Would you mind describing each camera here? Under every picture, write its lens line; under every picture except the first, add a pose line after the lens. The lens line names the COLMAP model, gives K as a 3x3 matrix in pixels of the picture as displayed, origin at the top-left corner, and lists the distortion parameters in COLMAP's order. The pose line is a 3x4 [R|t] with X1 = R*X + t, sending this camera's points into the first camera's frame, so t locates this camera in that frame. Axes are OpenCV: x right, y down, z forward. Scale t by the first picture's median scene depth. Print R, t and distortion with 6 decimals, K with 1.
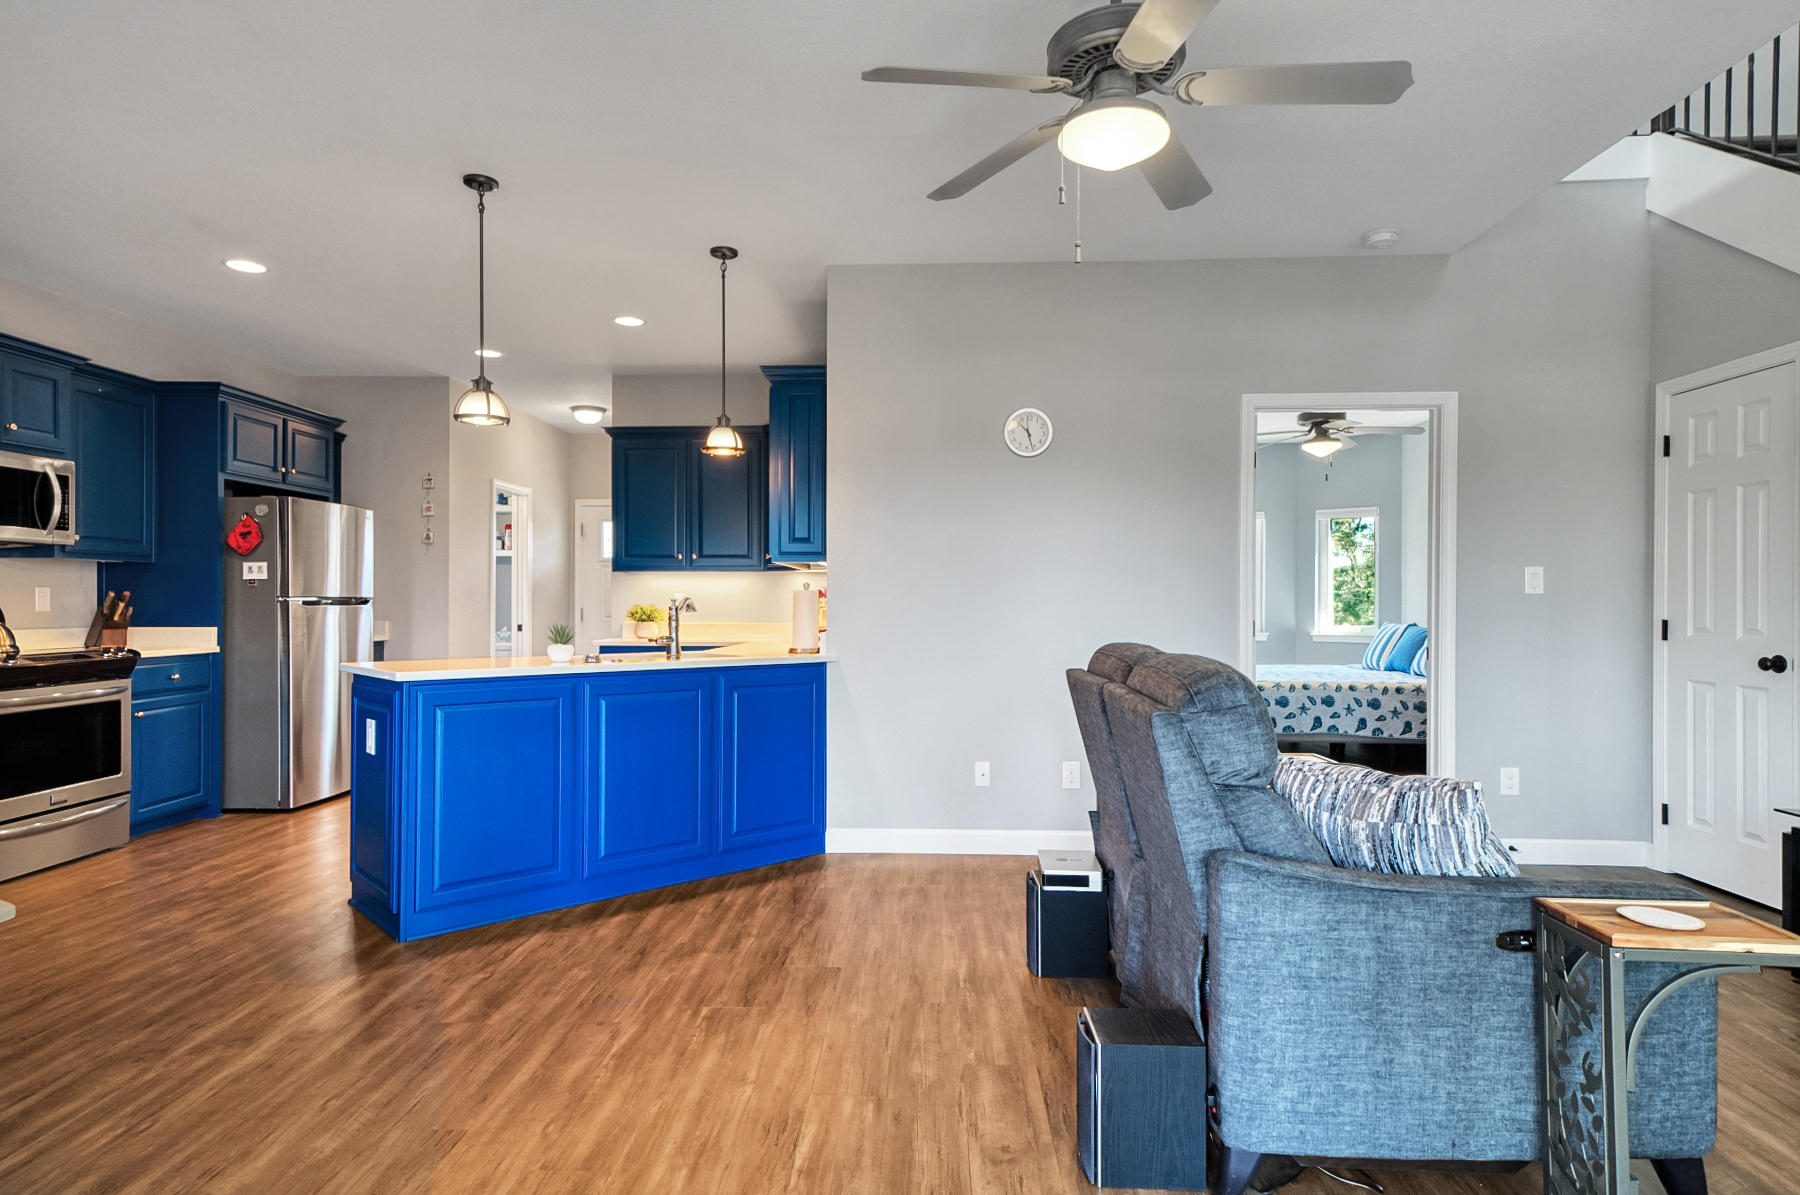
lens RADIAL K [[962.0, 0, 902.5], [0, 962.0, 600.6], [0, 0, 1]] dist [0.016752, 0.002885]
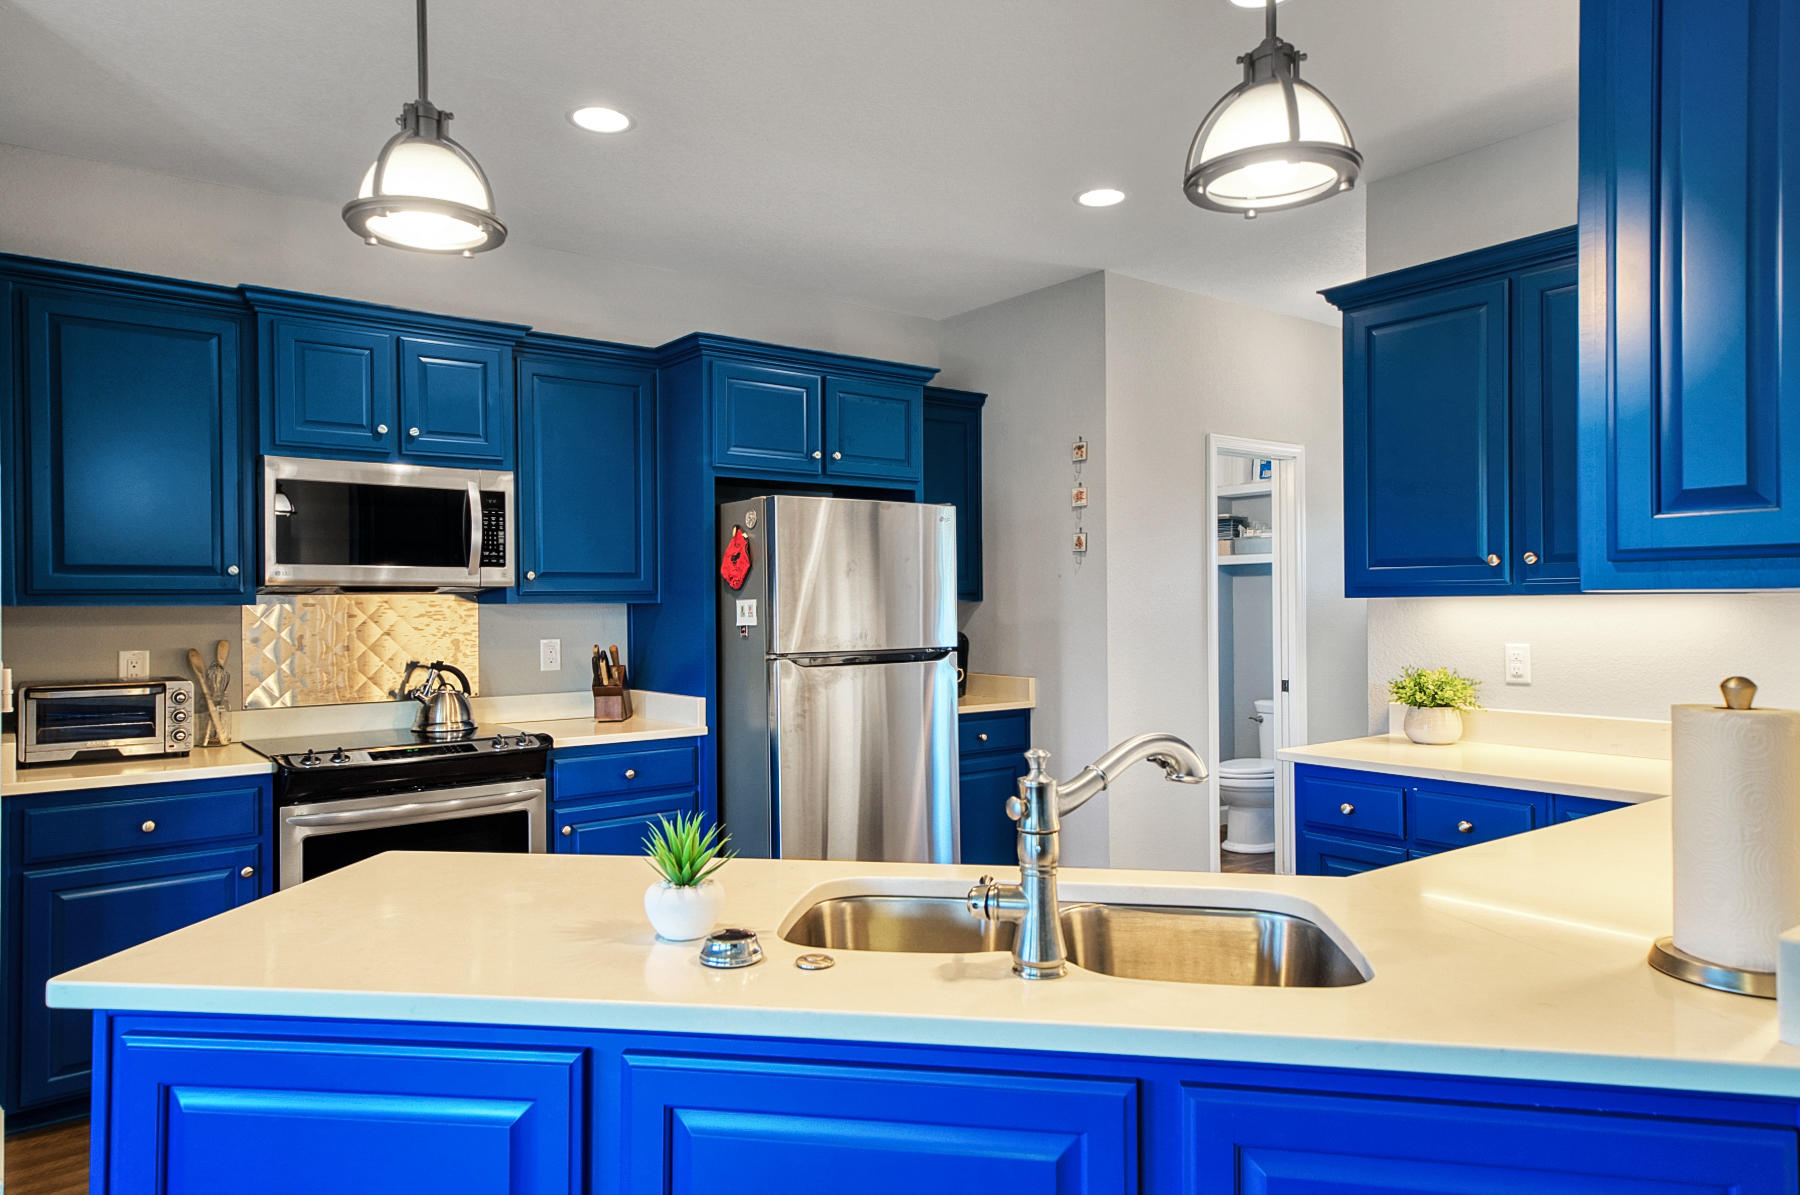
lens RADIAL K [[1164.8, 0, 857.4], [0, 1164.8, 601.7], [0, 0, 1]] dist [0.008829, 0.000599]
pose [[0.623282, -0.009511, -0.781939, -0.008894], [0.007761, 0.999952, -0.005976, -0.033500], [0.781959, -0.002344, 0.623326, 0.579712]]
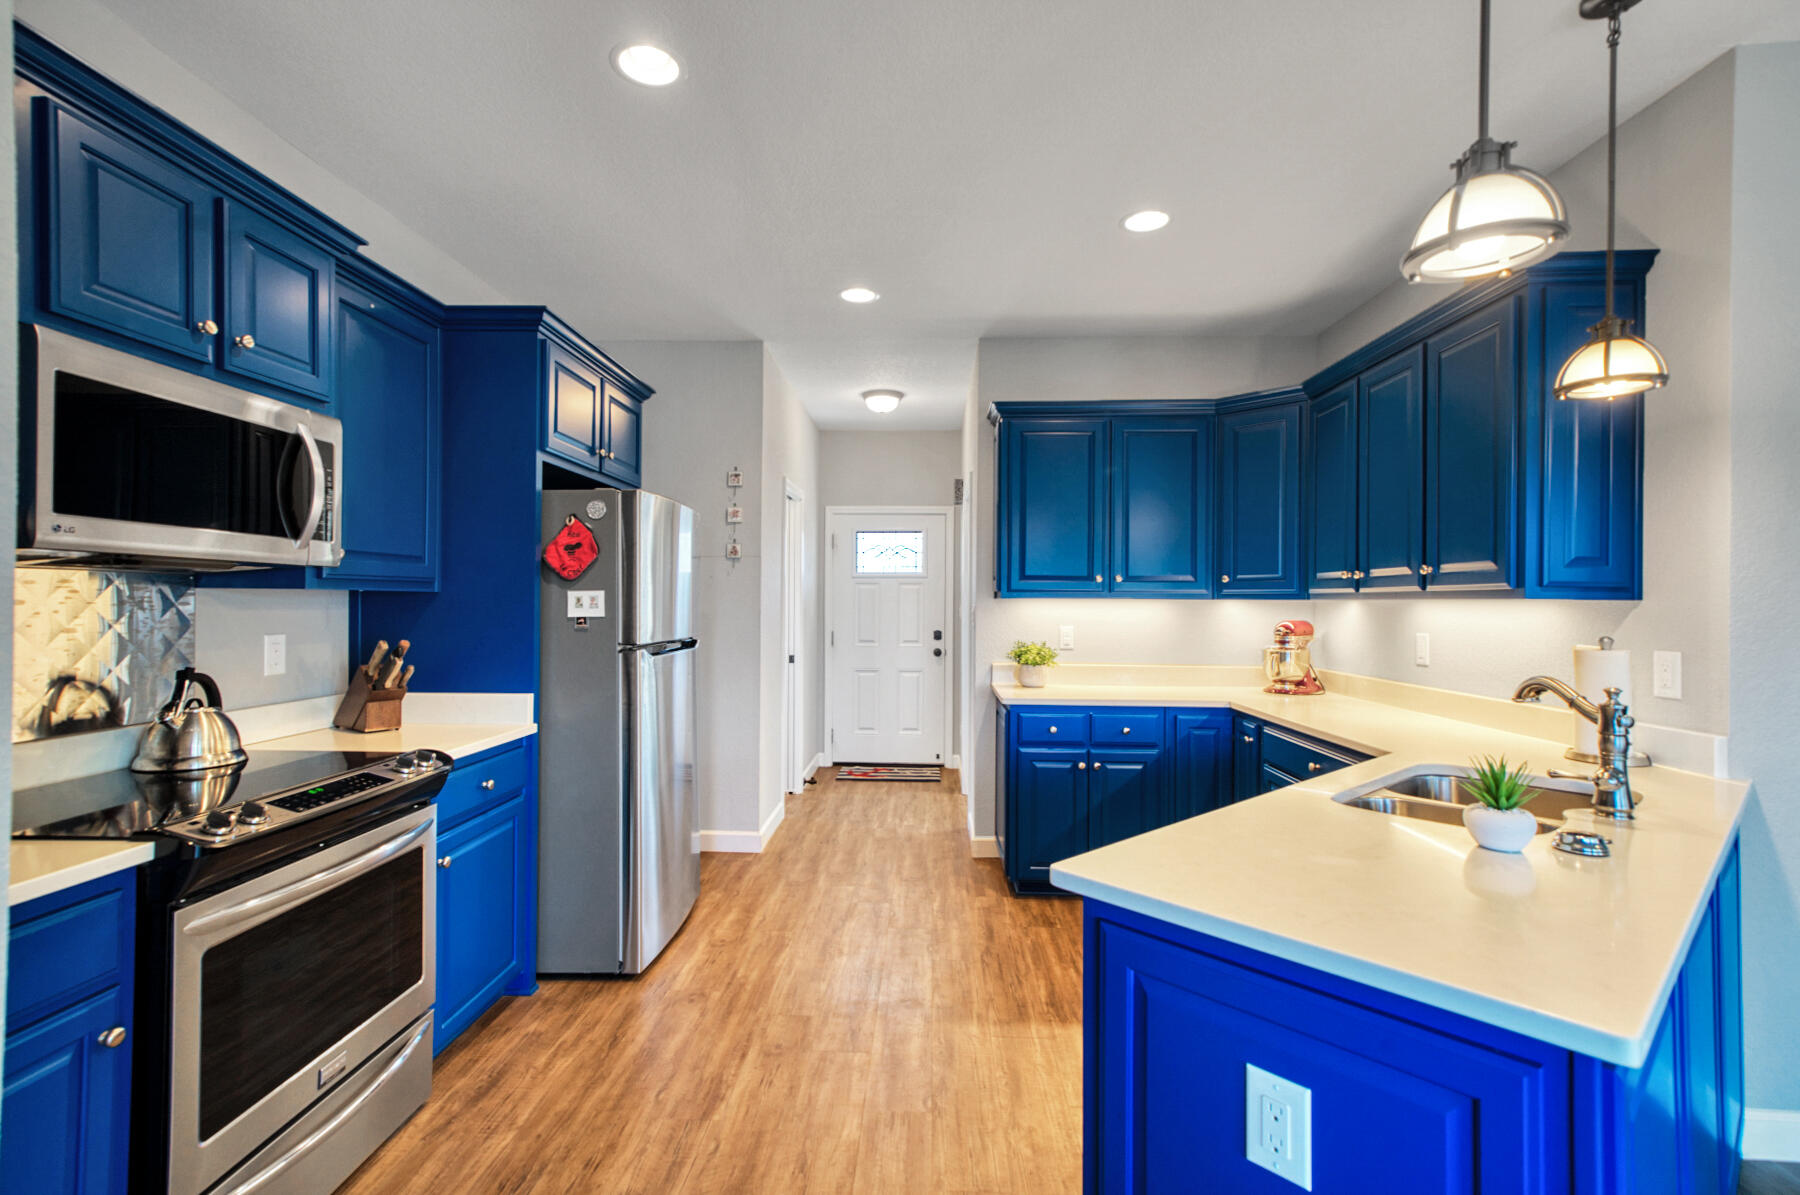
lens RADIAL K [[834.4, 0, 920.9], [0, 834.4, 603.0], [0, 0, 1]] dist [0.016803, 0.000280]
pose [[0.999864, 0.004089, -0.015958, -0.443496], [-0.004101, 0.999991, -0.000694, -0.032600], [0.015955, 0.000759, 0.999872, 0.454536]]
